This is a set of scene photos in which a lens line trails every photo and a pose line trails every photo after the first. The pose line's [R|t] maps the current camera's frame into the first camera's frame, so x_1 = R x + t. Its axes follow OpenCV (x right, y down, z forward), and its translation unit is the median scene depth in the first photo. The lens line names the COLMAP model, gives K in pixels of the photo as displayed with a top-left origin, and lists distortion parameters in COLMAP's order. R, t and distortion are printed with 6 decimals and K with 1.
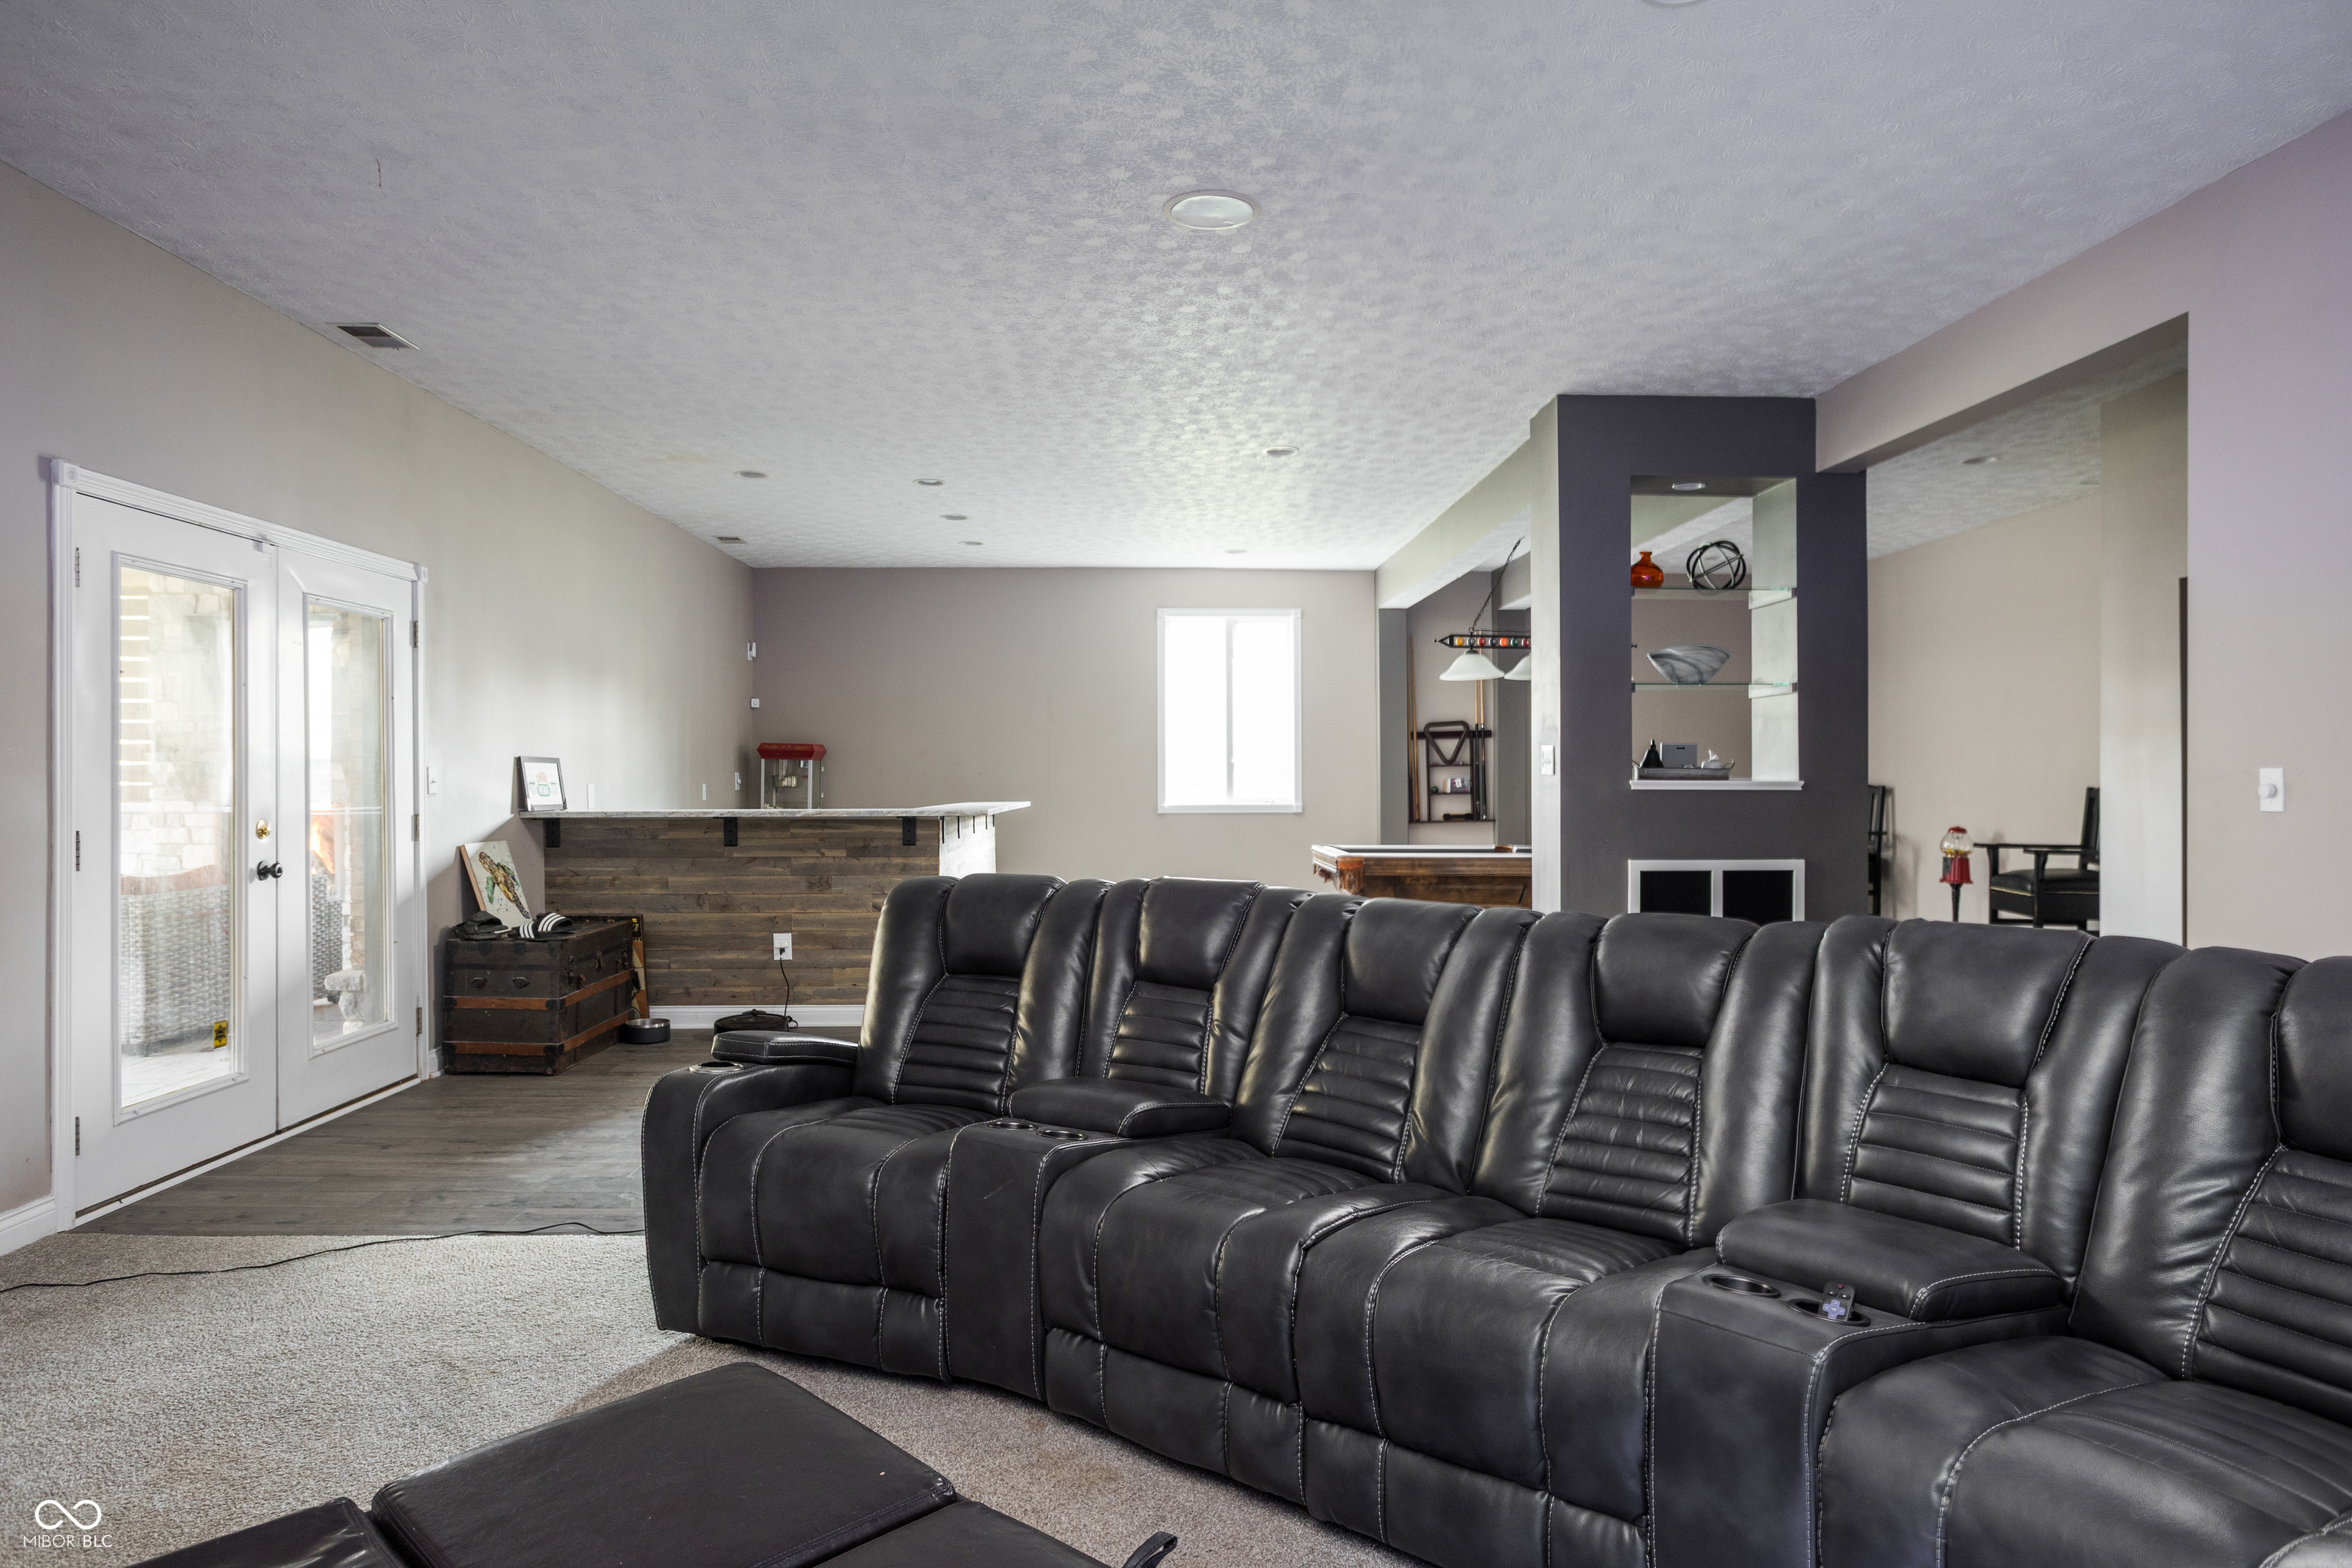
lens RADIAL K [[1403.3, 0, 1176.0], [0, 1403.3, 784.0], [0, 0, 1]] dist [0.000934, 0.000173]
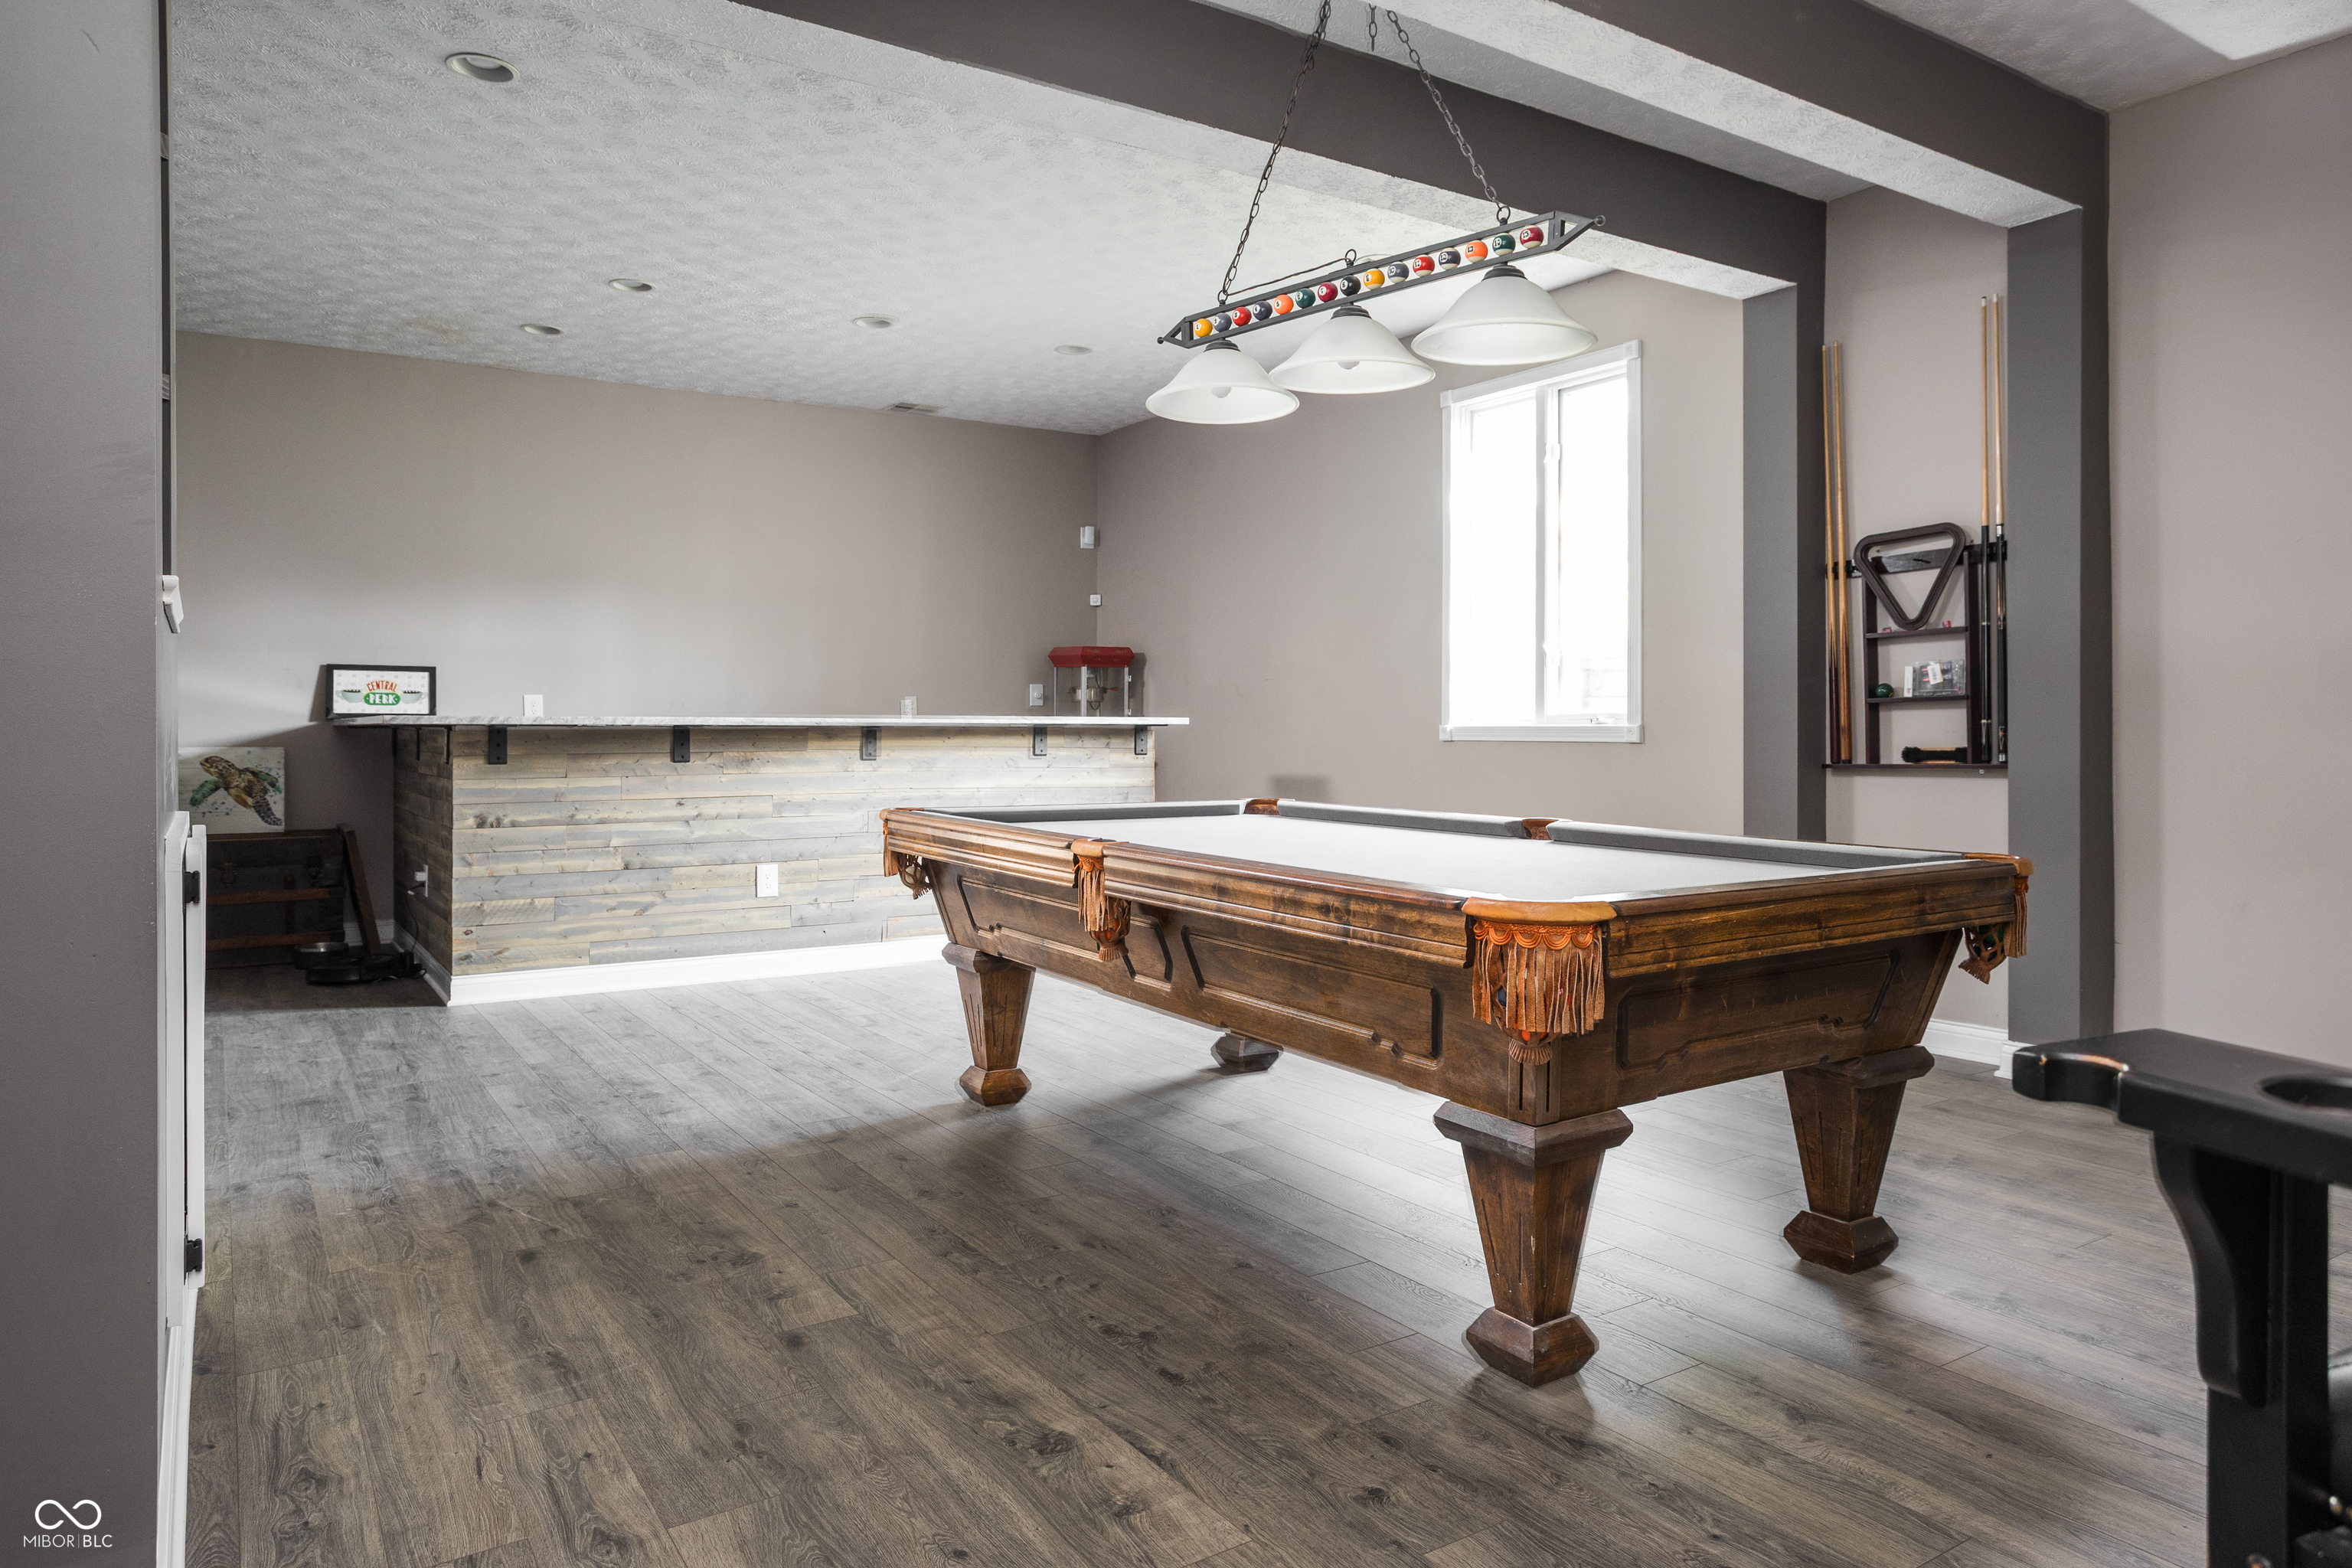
lens RADIAL K [[1412.0, 0, 1207.0], [0, 1412.0, 728.8], [0, 0, 1]] dist [0.001383, 0.001247]
pose [[0.542402, 0.004619, -0.840107, 0.434258], [0.000120, 0.999984, 0.005576, 0.012833], [0.840119, -0.003125, 0.542393, 0.593250]]
